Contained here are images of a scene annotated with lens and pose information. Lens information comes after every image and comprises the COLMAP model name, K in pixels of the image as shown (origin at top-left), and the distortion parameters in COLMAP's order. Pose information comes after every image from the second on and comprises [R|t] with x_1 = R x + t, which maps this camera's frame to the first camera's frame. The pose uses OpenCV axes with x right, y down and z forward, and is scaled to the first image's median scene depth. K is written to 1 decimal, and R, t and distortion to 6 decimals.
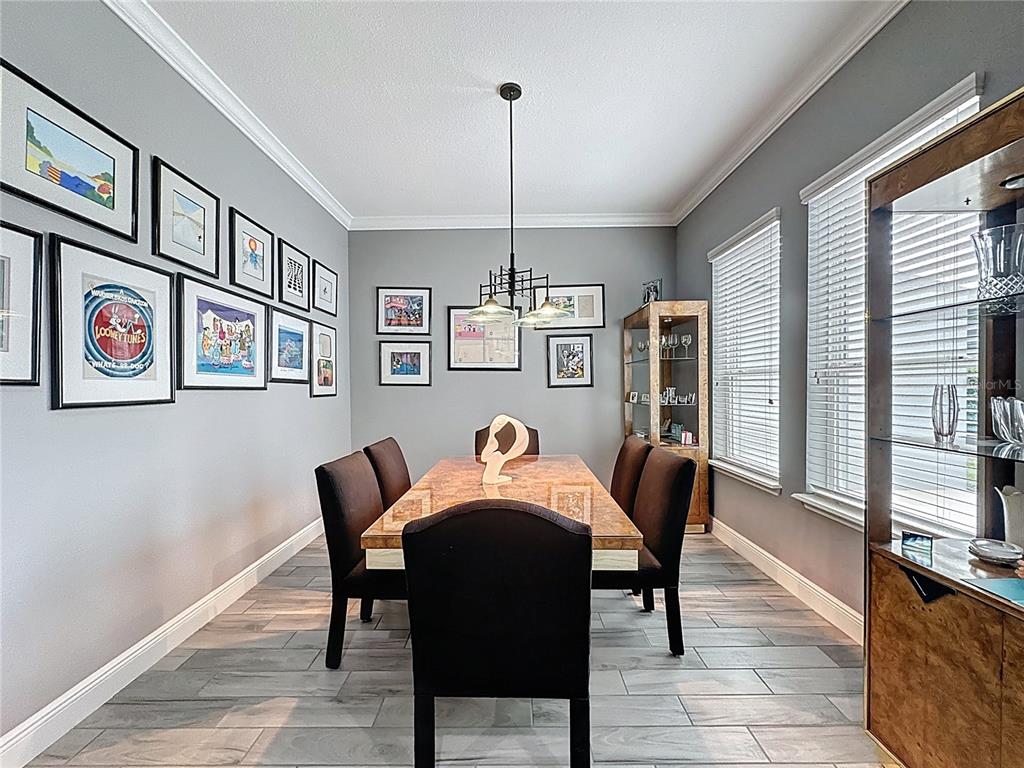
lens RADIAL K [[408.8, 0, 511.1], [0, 408.8, 390.5], [0, 0, 1]] dist [-0.003186, 0.000134]
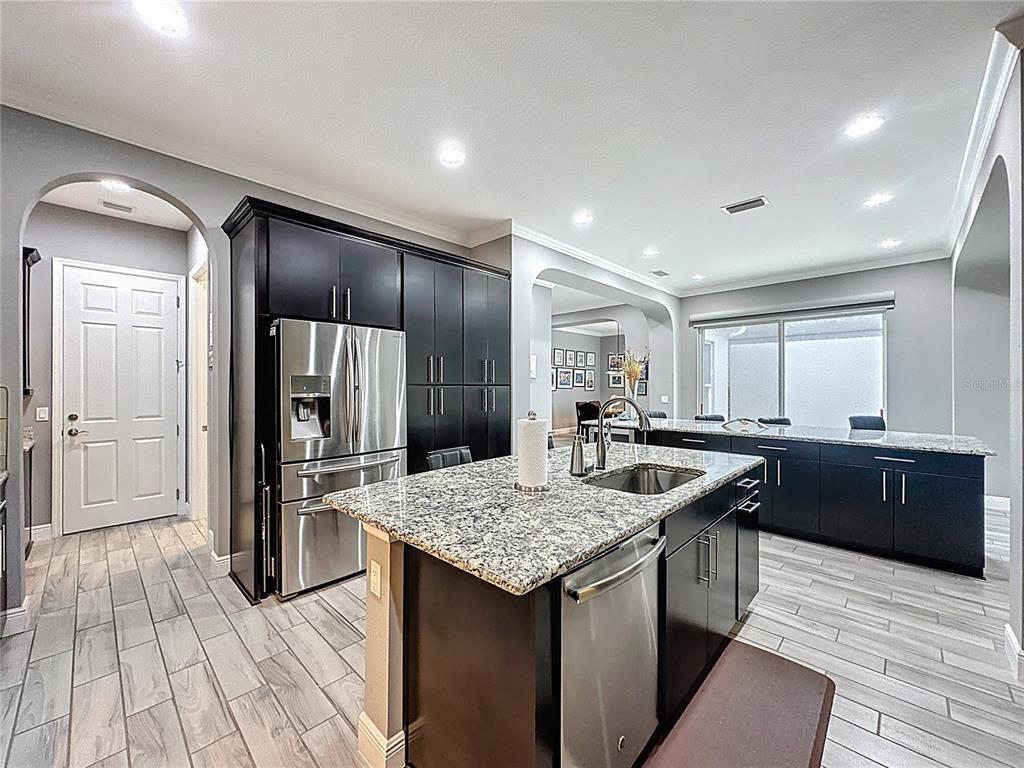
lens RADIAL K [[408.8, 0, 515.0], [0, 408.8, 385.7], [0, 0, 1]] dist [-0.003186, 0.000134]
pose [[0.720798, 0.007617, -0.693103, 2.265762], [-0.013724, 0.999900, -0.003284, -0.013673], [0.693009, 0.011880, 0.720831, -2.936397]]
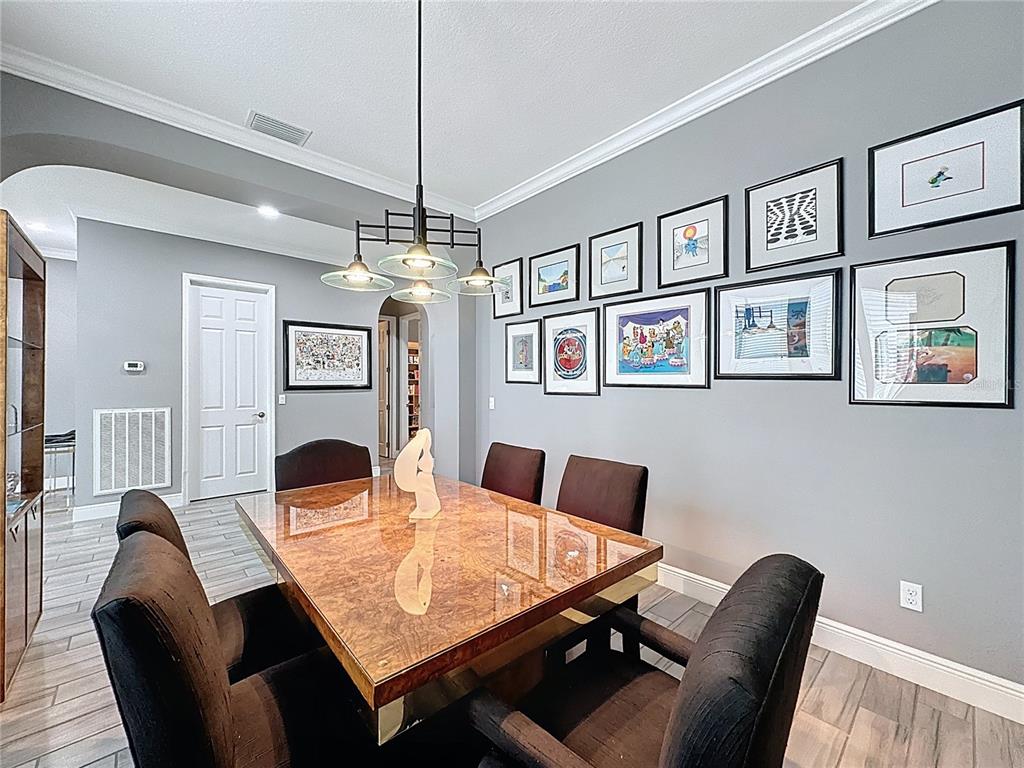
lens RADIAL K [[408.8, 0, 512.8], [0, 408.8, 380.5], [0, 0, 1]] dist [-0.003186, 0.000134]
pose [[-0.734779, 0.000705, -0.678307, 0.338829], [-0.002456, 0.999990, 0.003700, -0.024189], [0.678303, 0.004384, -0.734770, 1.603128]]
